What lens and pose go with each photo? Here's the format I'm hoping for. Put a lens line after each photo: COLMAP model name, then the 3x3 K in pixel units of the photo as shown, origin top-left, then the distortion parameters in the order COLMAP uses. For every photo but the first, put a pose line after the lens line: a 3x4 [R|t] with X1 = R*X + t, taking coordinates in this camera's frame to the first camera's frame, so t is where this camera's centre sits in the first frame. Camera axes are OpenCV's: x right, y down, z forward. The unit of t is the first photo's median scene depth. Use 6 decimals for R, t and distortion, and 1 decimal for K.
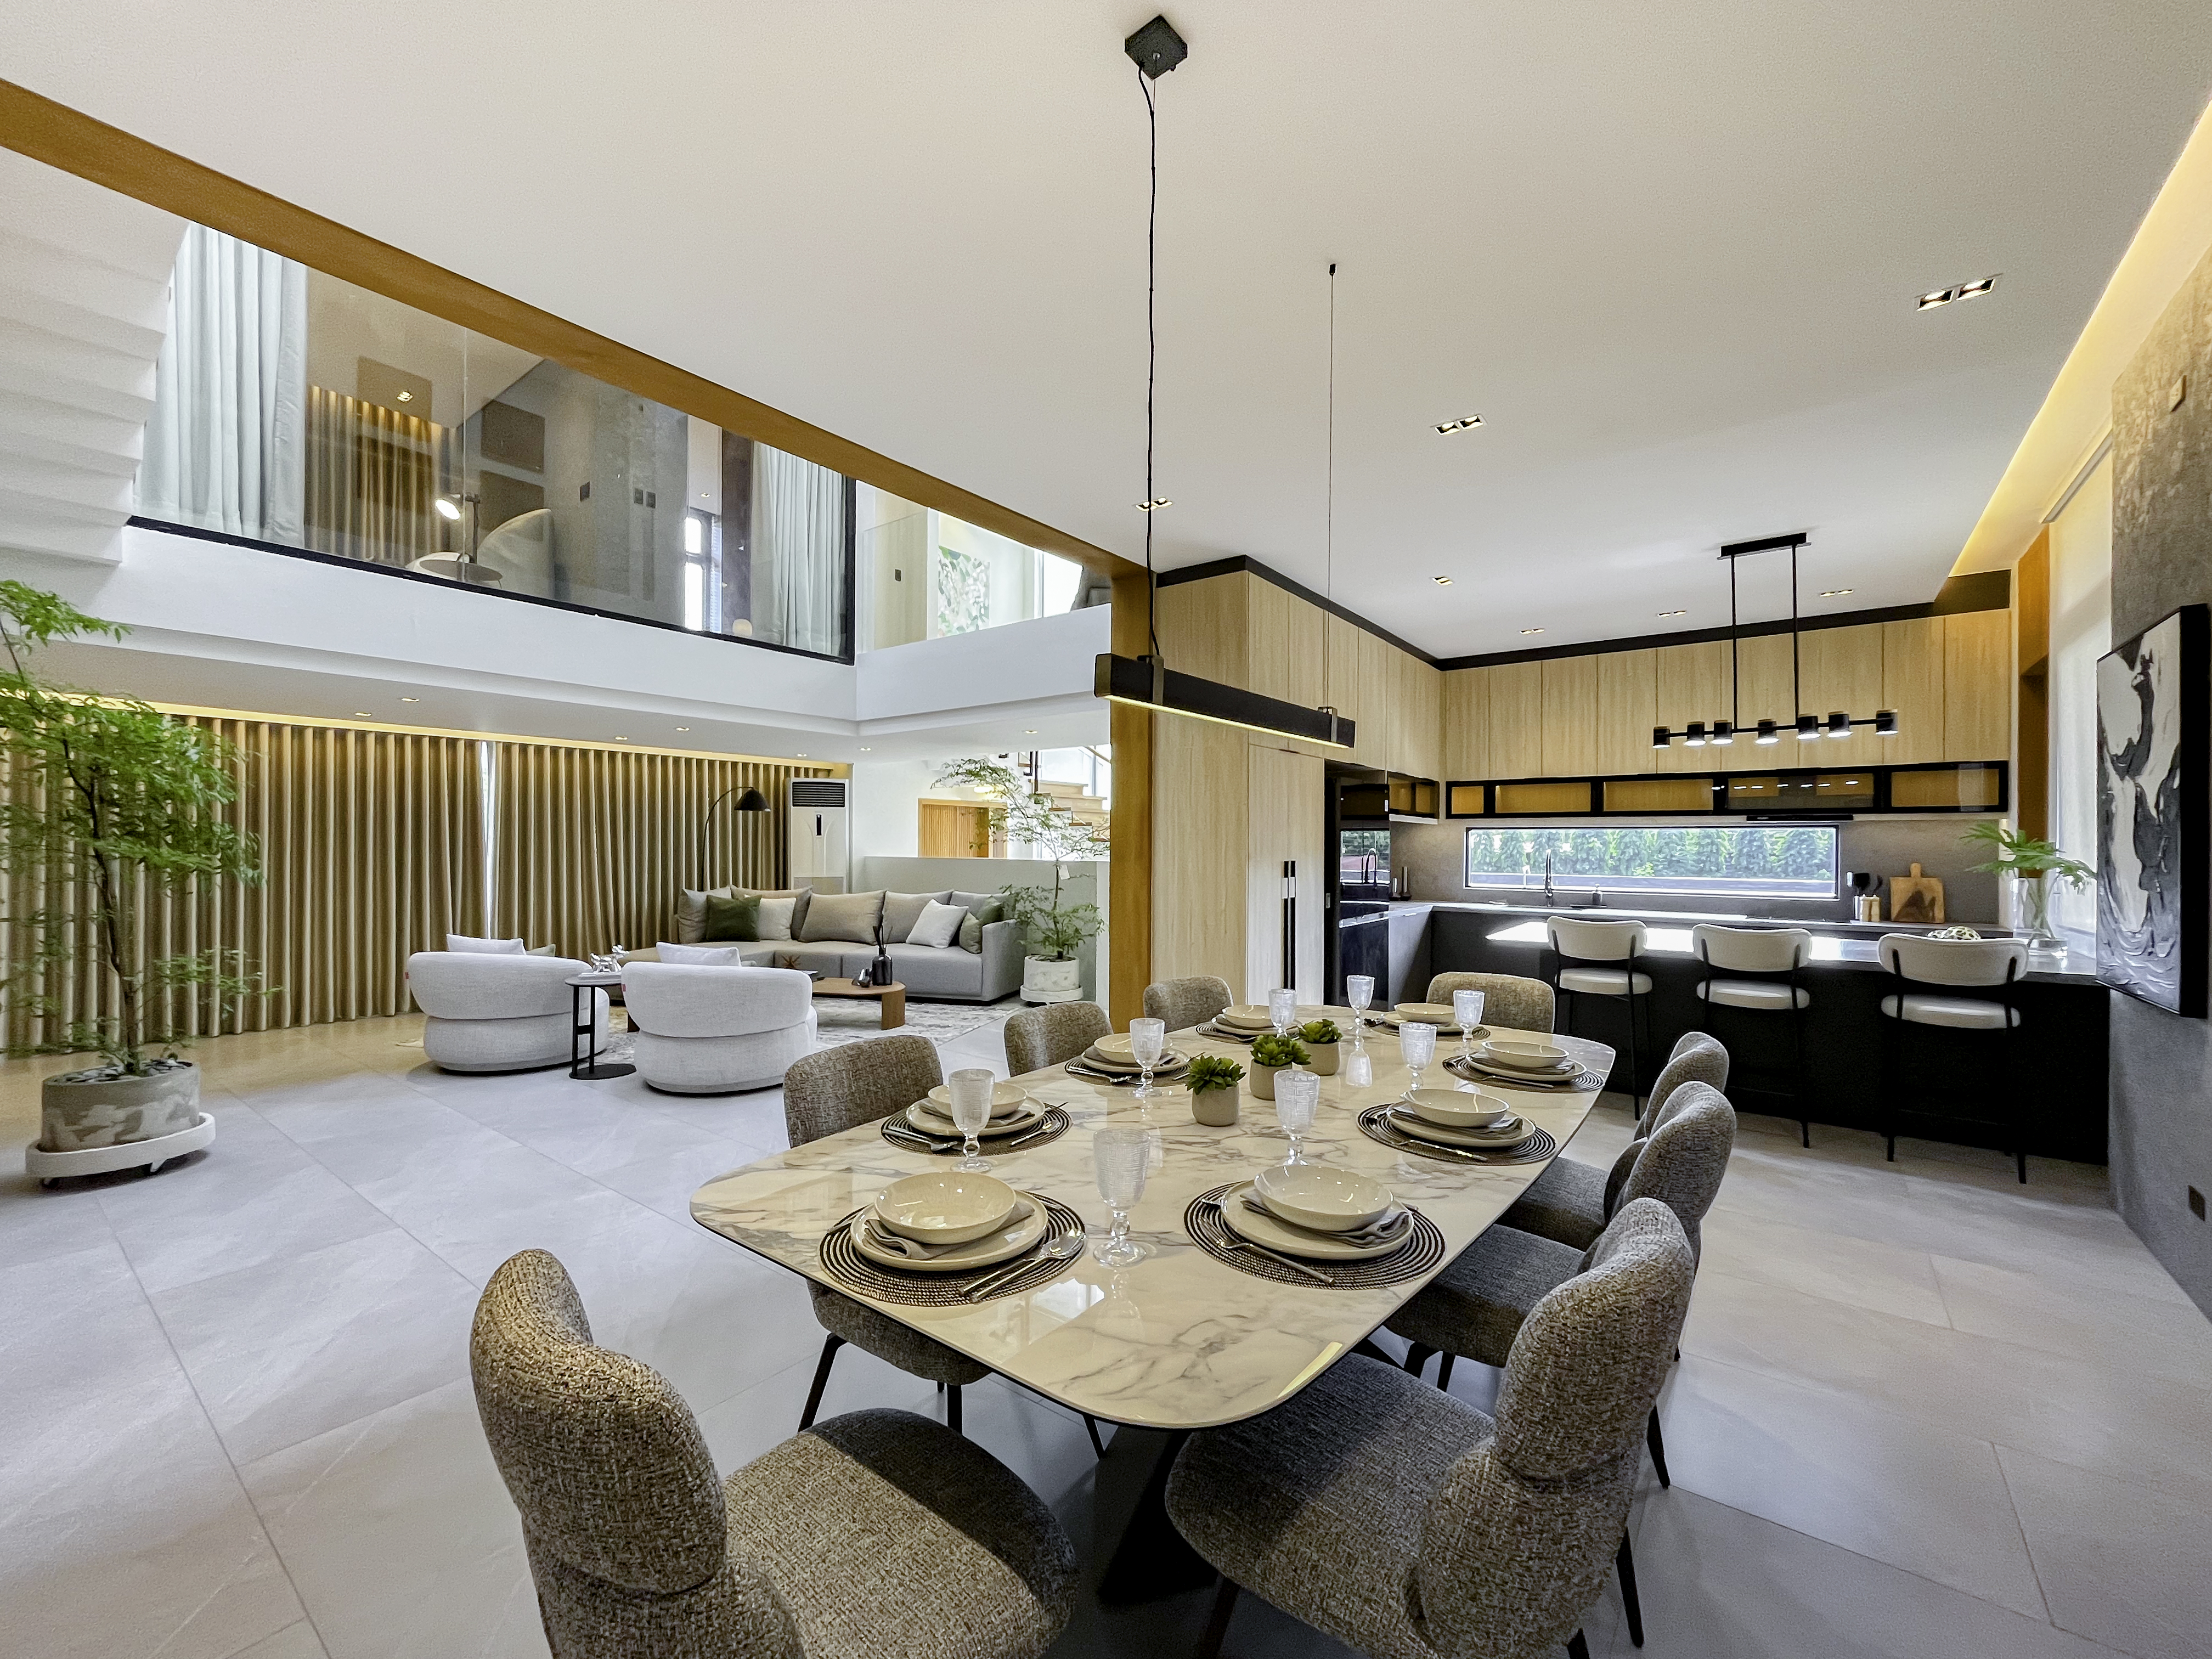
lens RADIAL K [[893.4, 0, 1126.5], [0, 893.4, 836.1], [0, 0, 1]] dist [-0.003098, -0.000278]
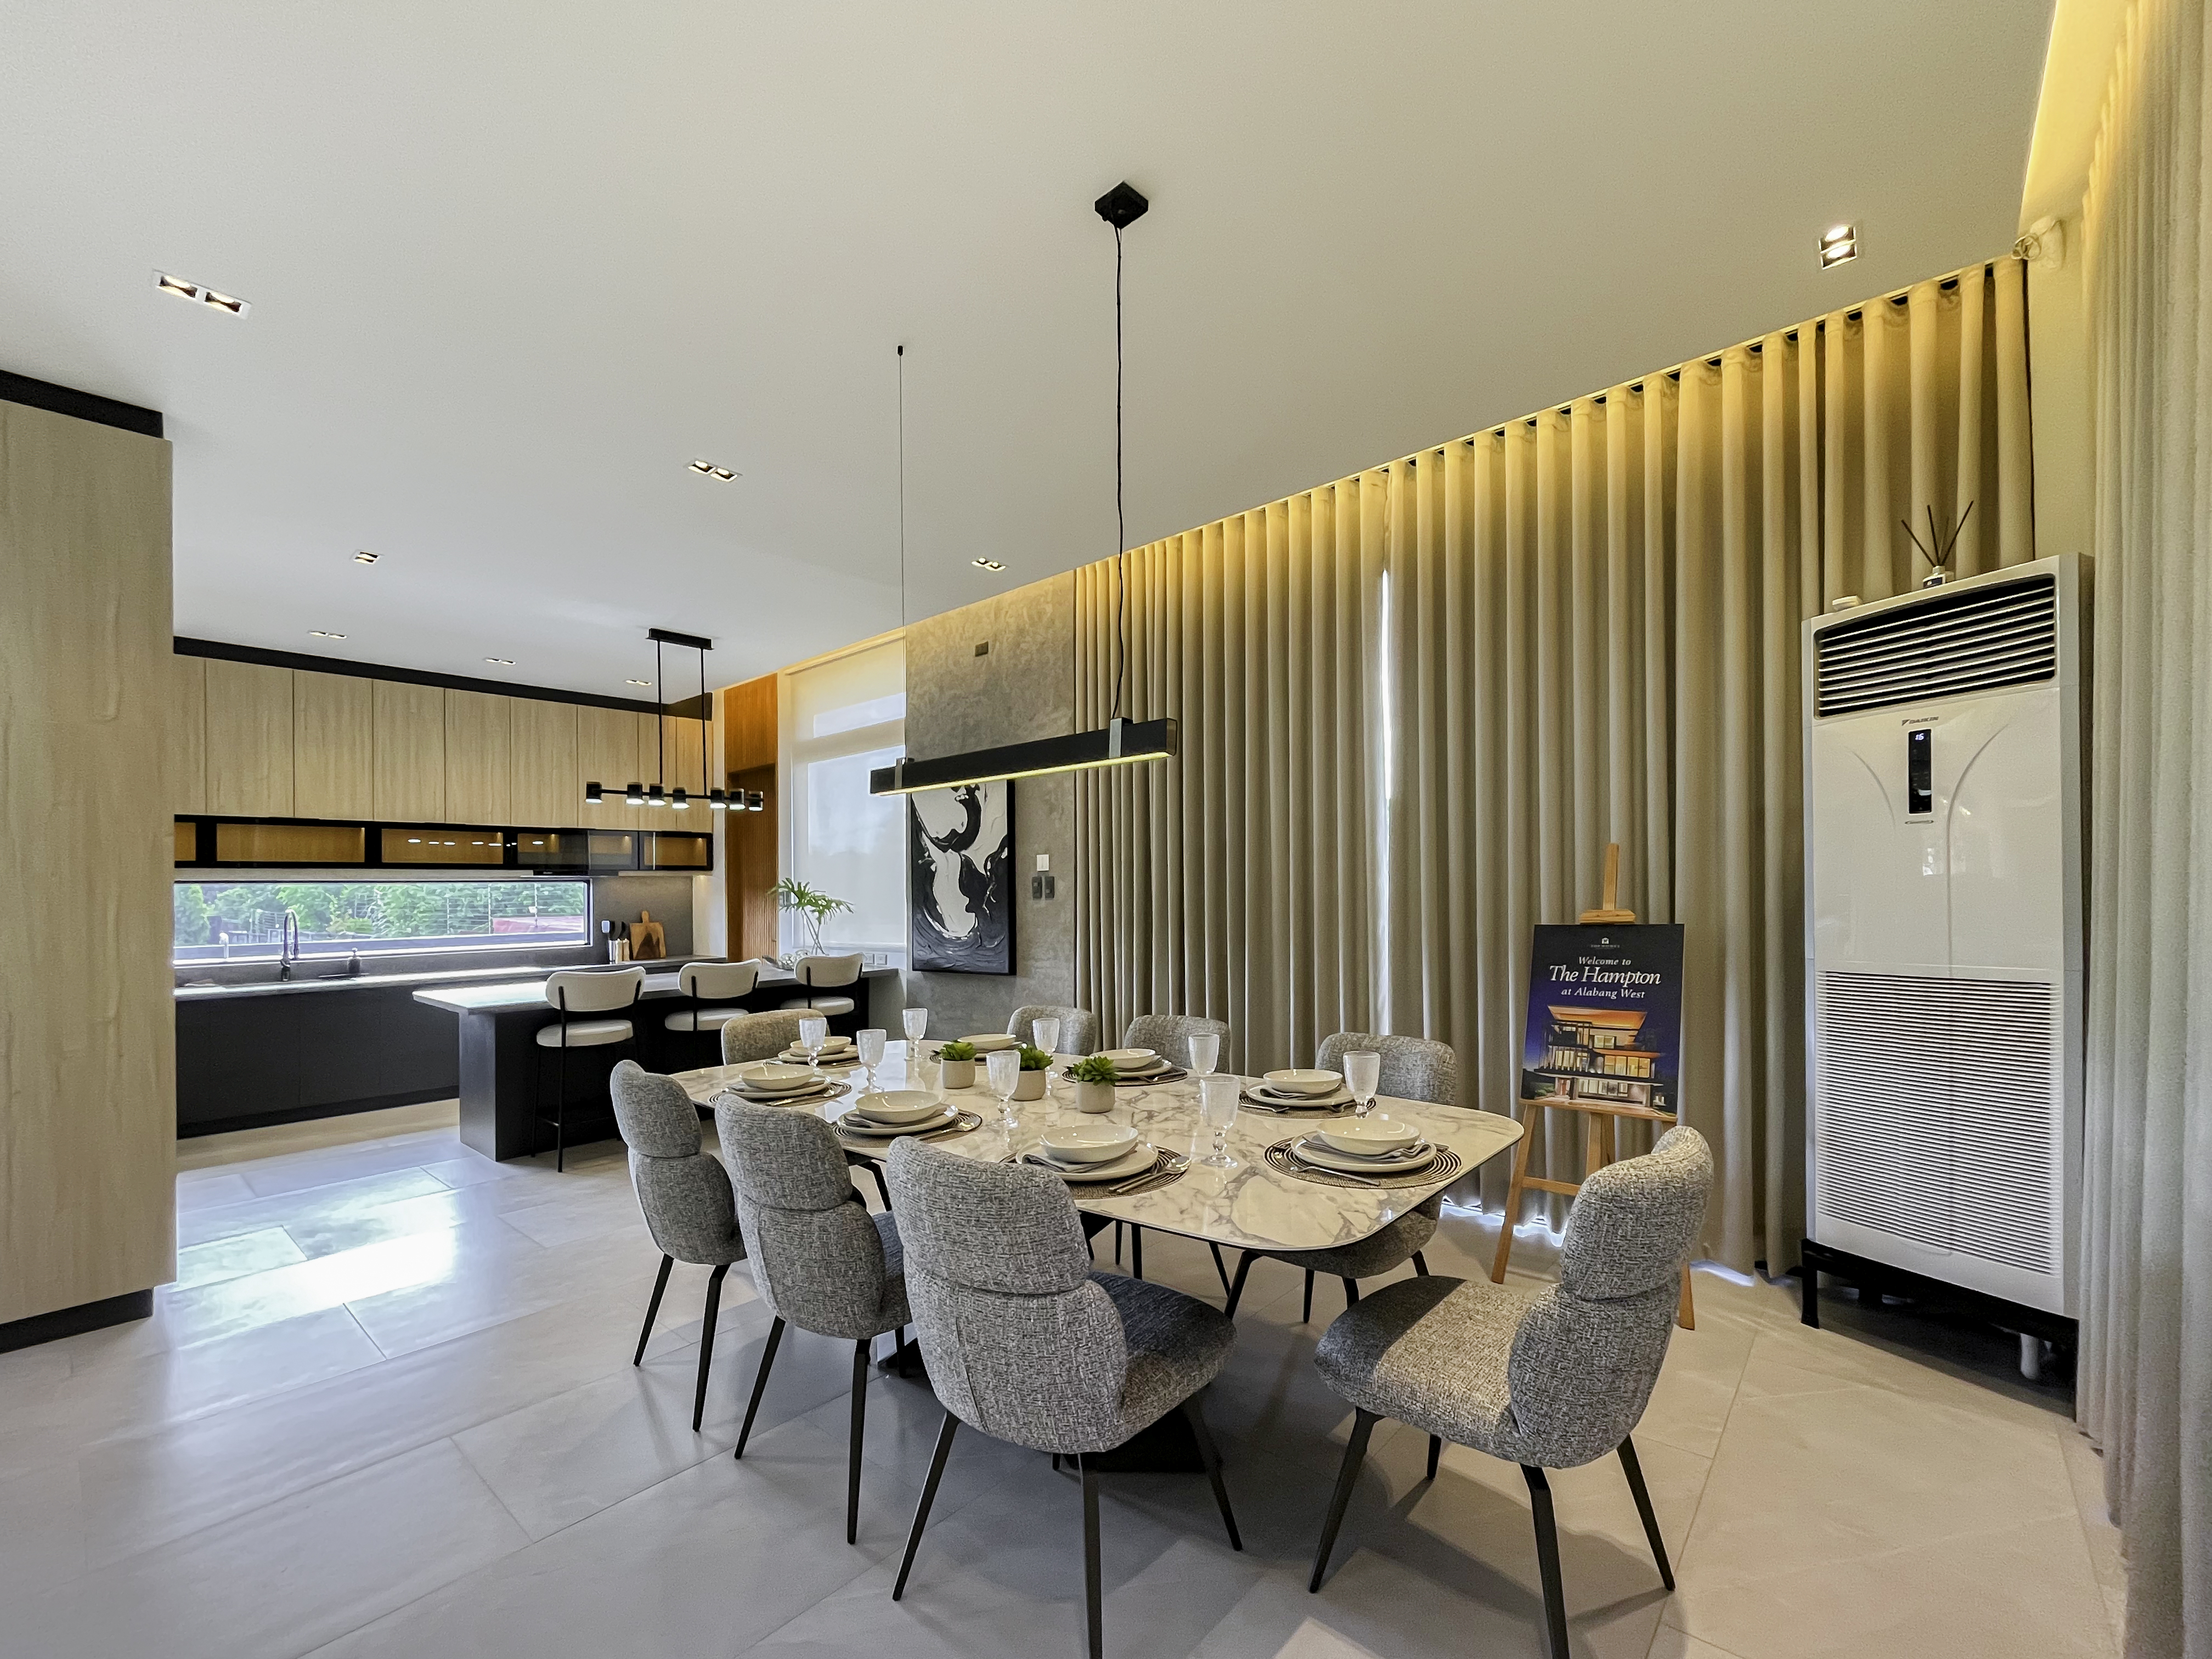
lens RADIAL K [[923.7, 0, 1112.7], [0, 923.7, 892.3], [0, 0, 1]] dist [-0.016954, -0.000211]
pose [[0.073737, -0.006048, 0.997259, -0.334770], [0.011724, 0.999918, 0.005197, 0.005465], [-0.997209, 0.011309, 0.073802, 0.256937]]
